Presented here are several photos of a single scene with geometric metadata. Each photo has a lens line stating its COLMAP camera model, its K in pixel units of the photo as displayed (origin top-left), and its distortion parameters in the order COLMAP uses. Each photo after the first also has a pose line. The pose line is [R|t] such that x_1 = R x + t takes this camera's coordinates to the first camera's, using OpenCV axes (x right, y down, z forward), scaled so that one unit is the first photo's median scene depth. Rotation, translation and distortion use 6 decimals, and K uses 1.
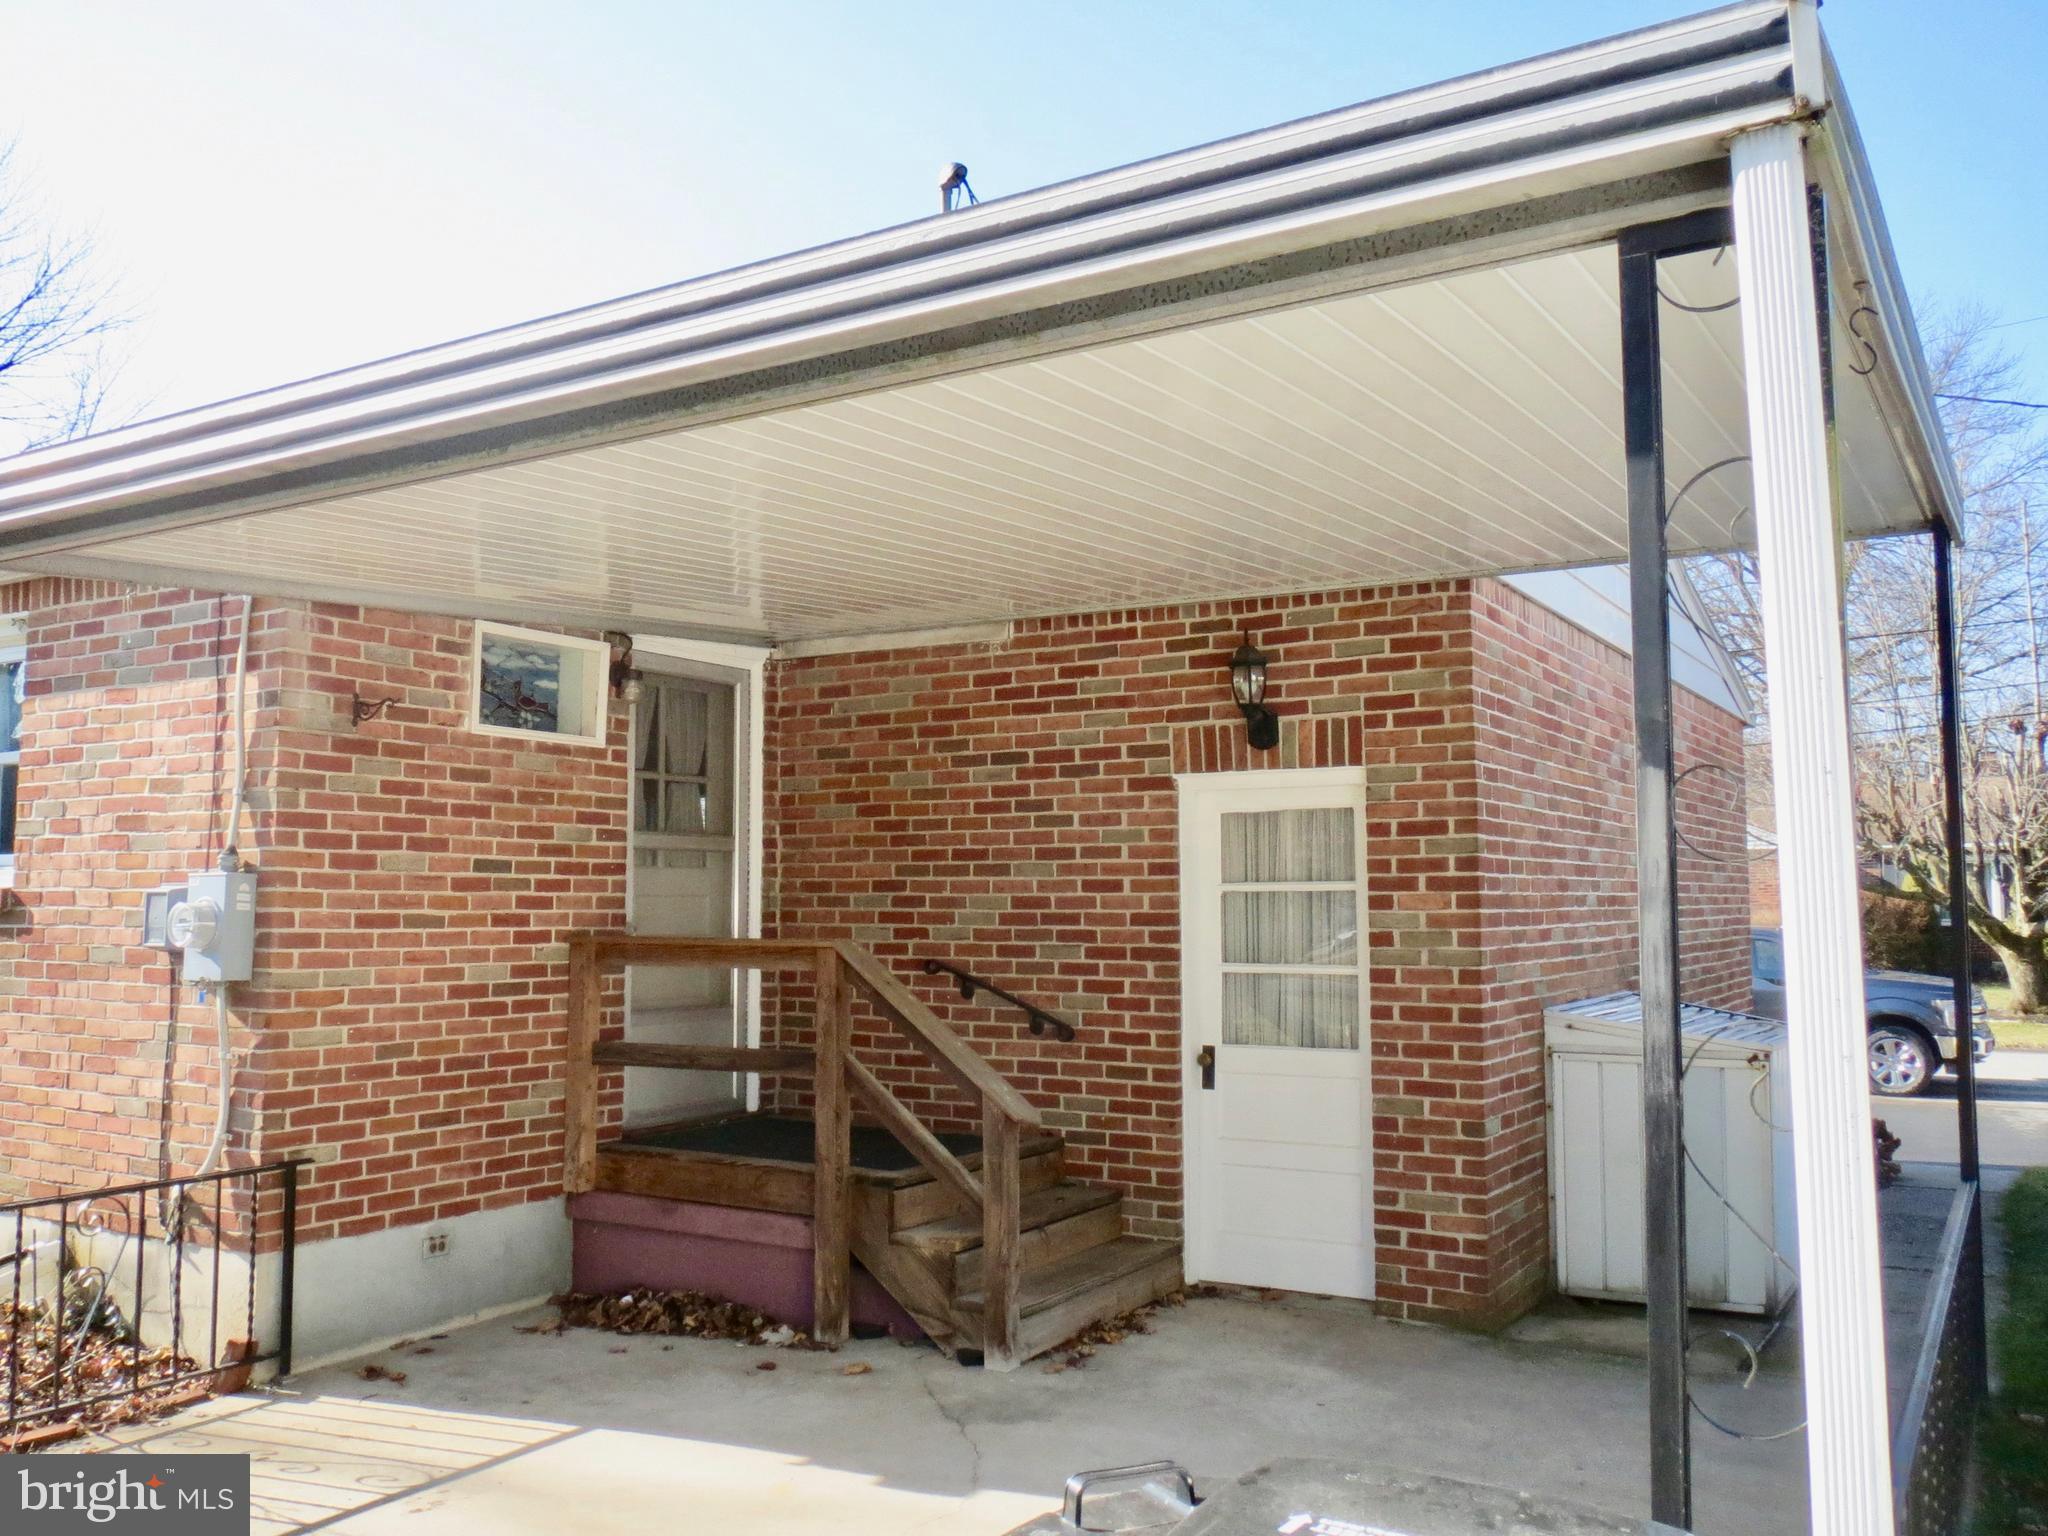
lens RADIAL K [[1756.9, 0, 1024.0], [0, 1756.9, 768.0], [0, 0, 1]] dist [-0.020441, 0.014113]
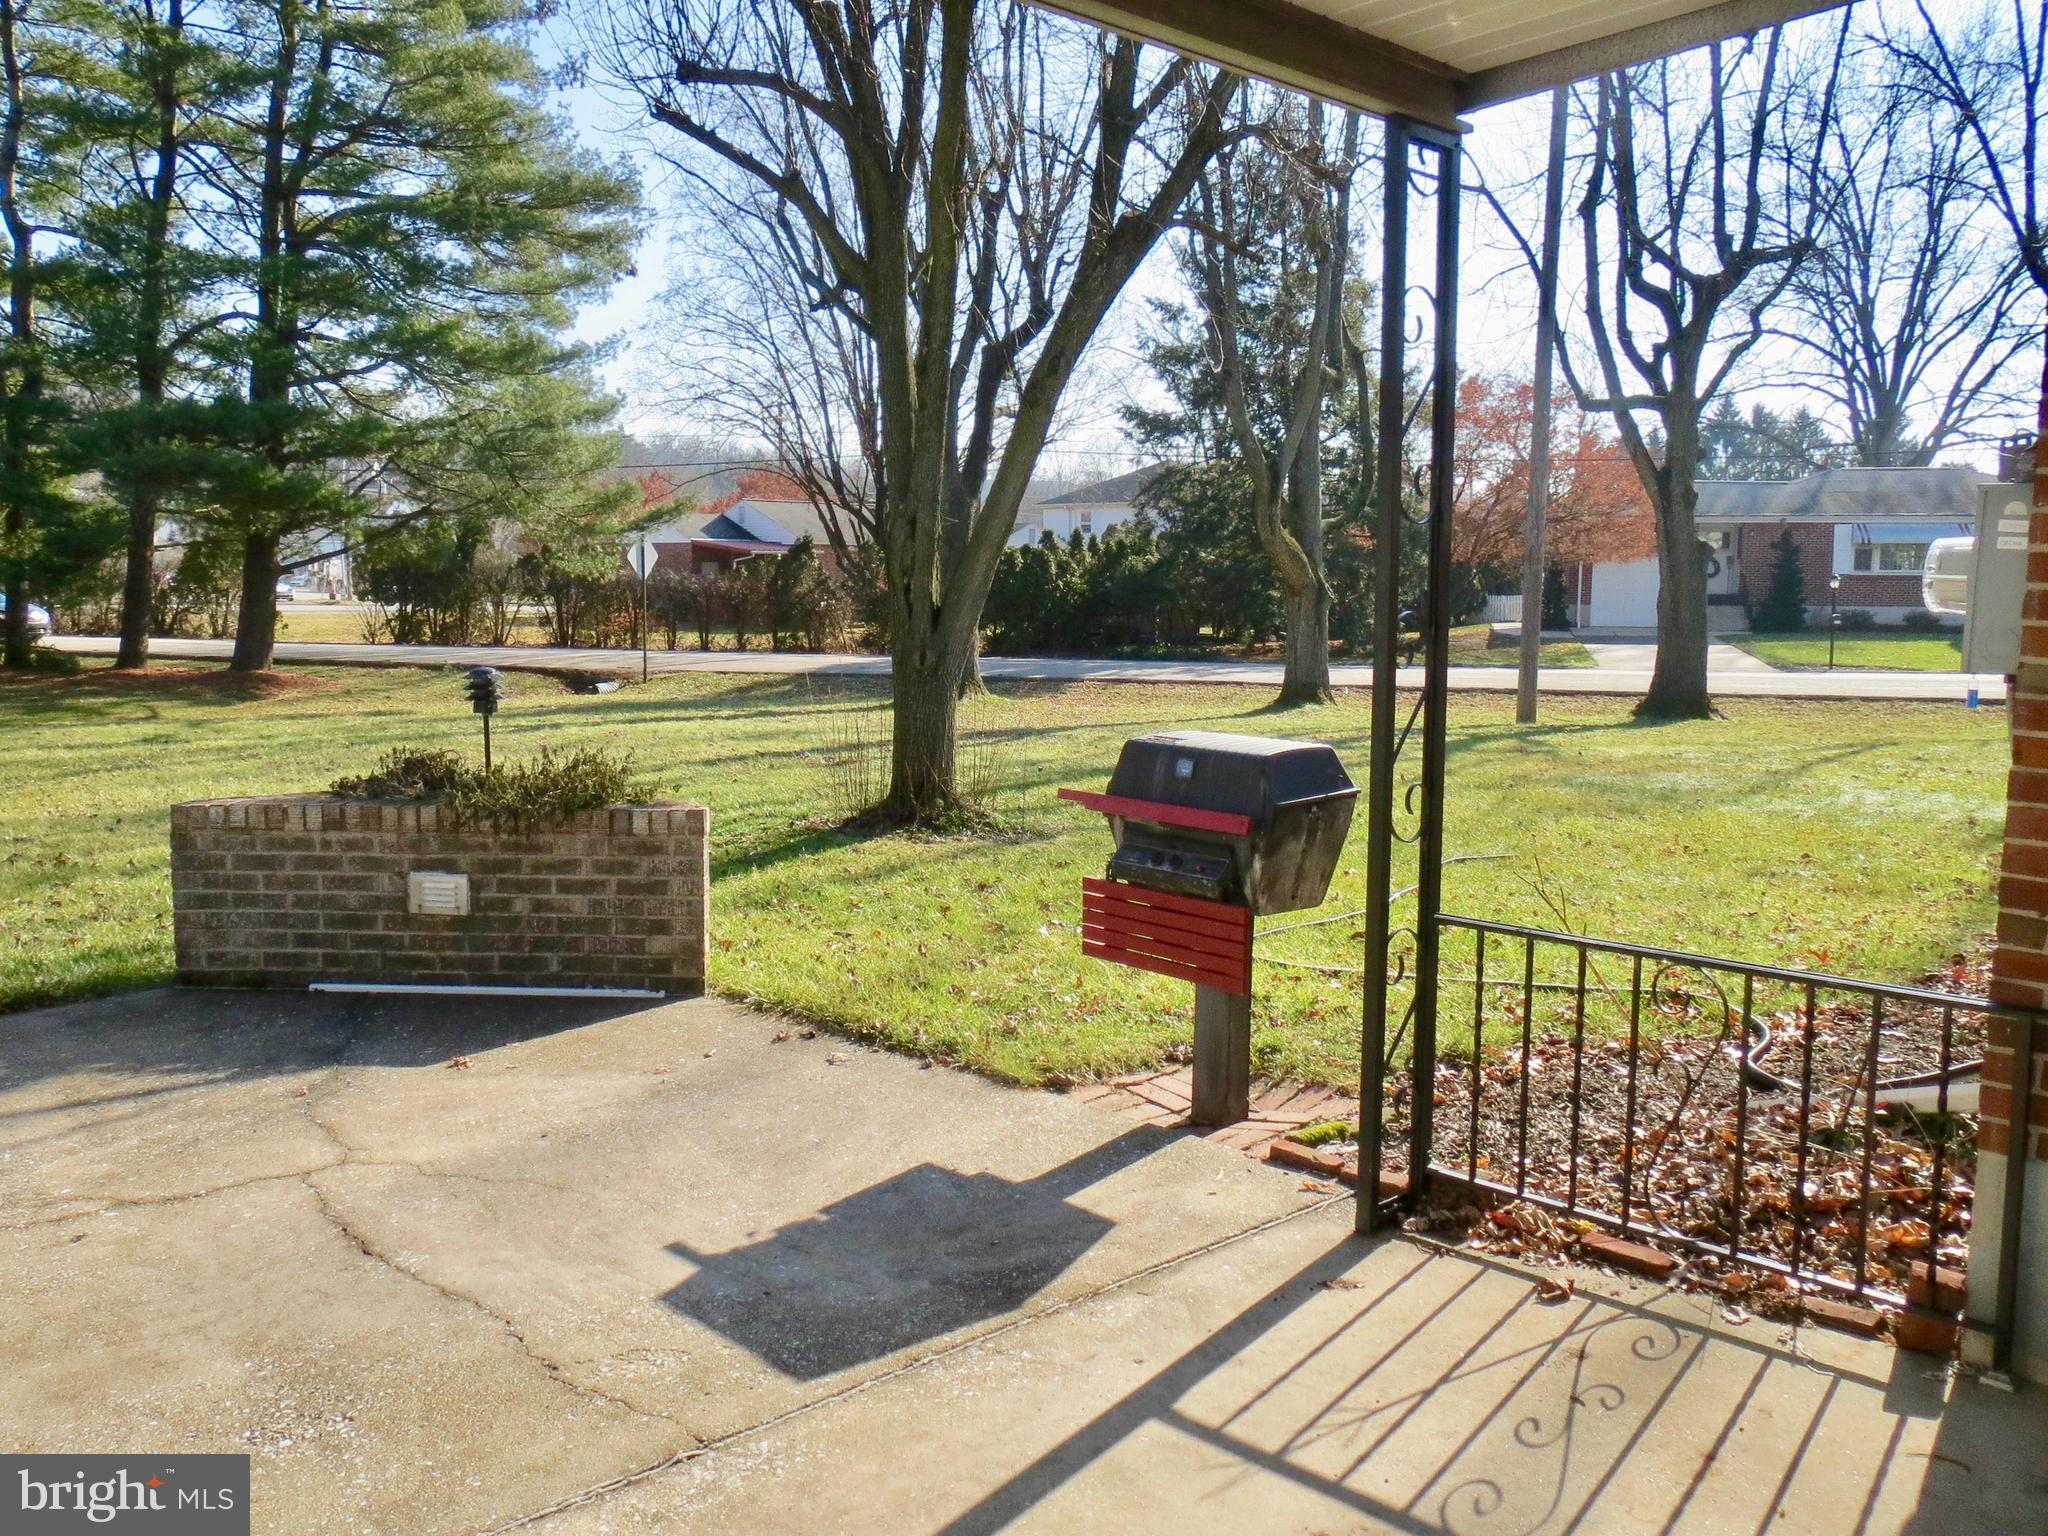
lens RADIAL K [[1756.9, 0, 1024.0], [0, 1756.9, 768.0], [0, 0, 1]] dist [-0.020441, 0.014113]
pose [[-0.252930, 0.090851, -0.963209, 0.152747], [0.062985, 0.995015, 0.077312, 0.073433], [0.965432, -0.041114, -0.257392, 0.700127]]
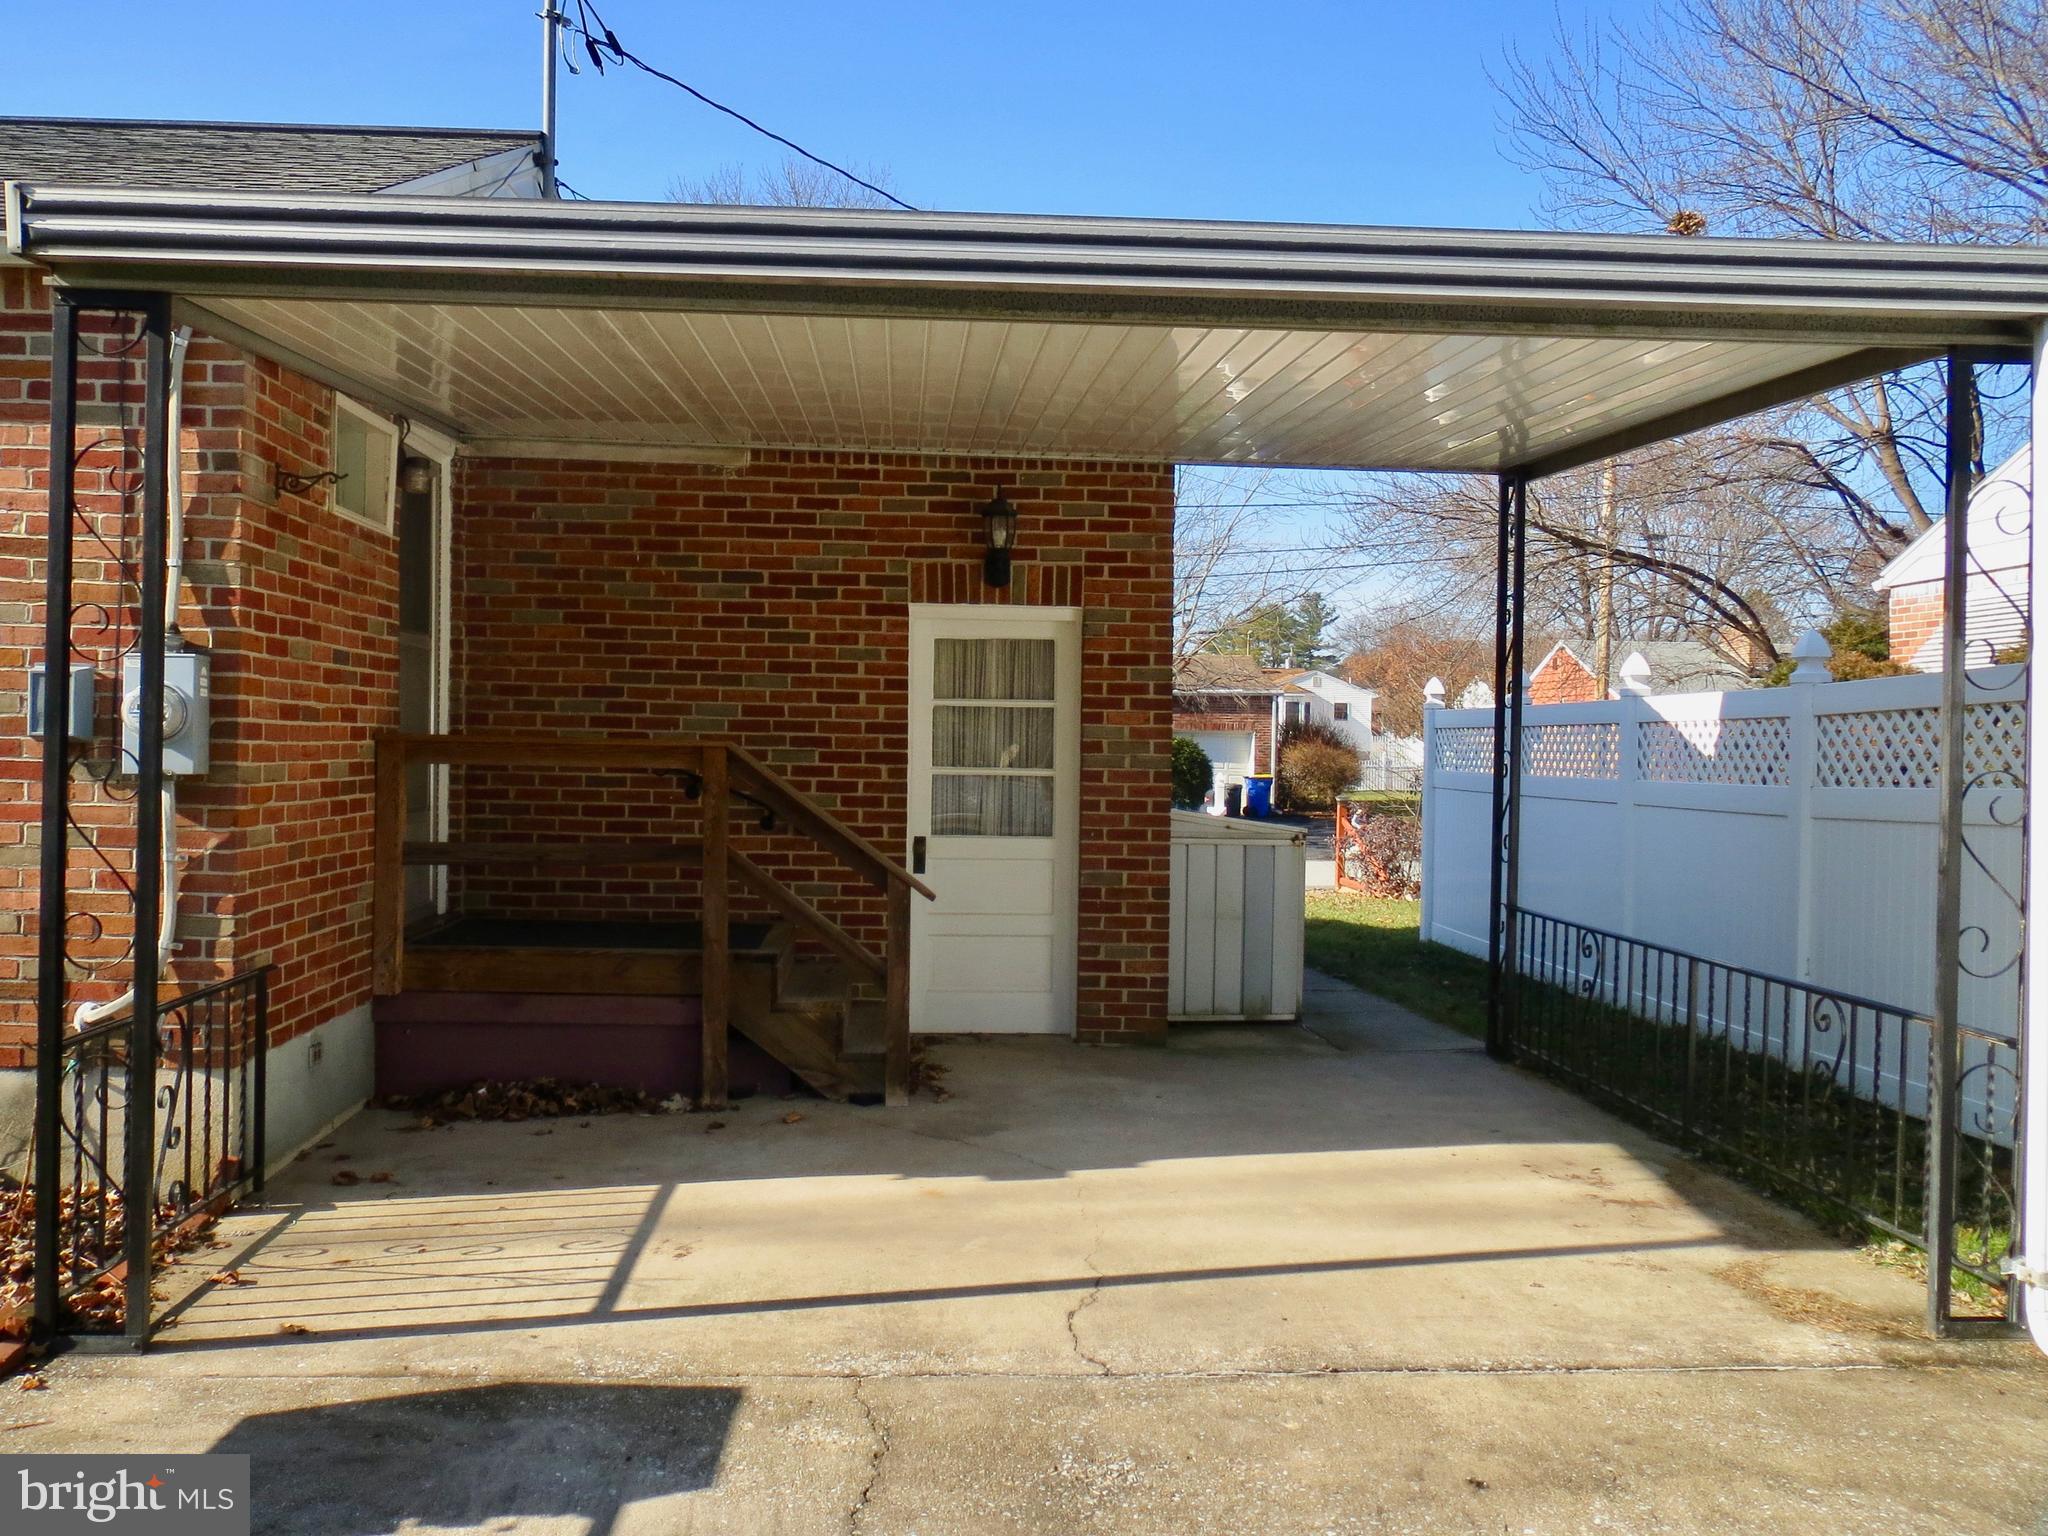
lens RADIAL K [[1756.9, 0, 1024.0], [0, 1756.9, 768.0], [0, 0, 1]] dist [-0.020441, 0.014113]
pose [[0.807151, 0.006701, 0.590307, -0.534577], [-0.064450, 0.994959, 0.076831, 0.018106], [-0.586816, -0.100060, 0.803514, 0.021316]]
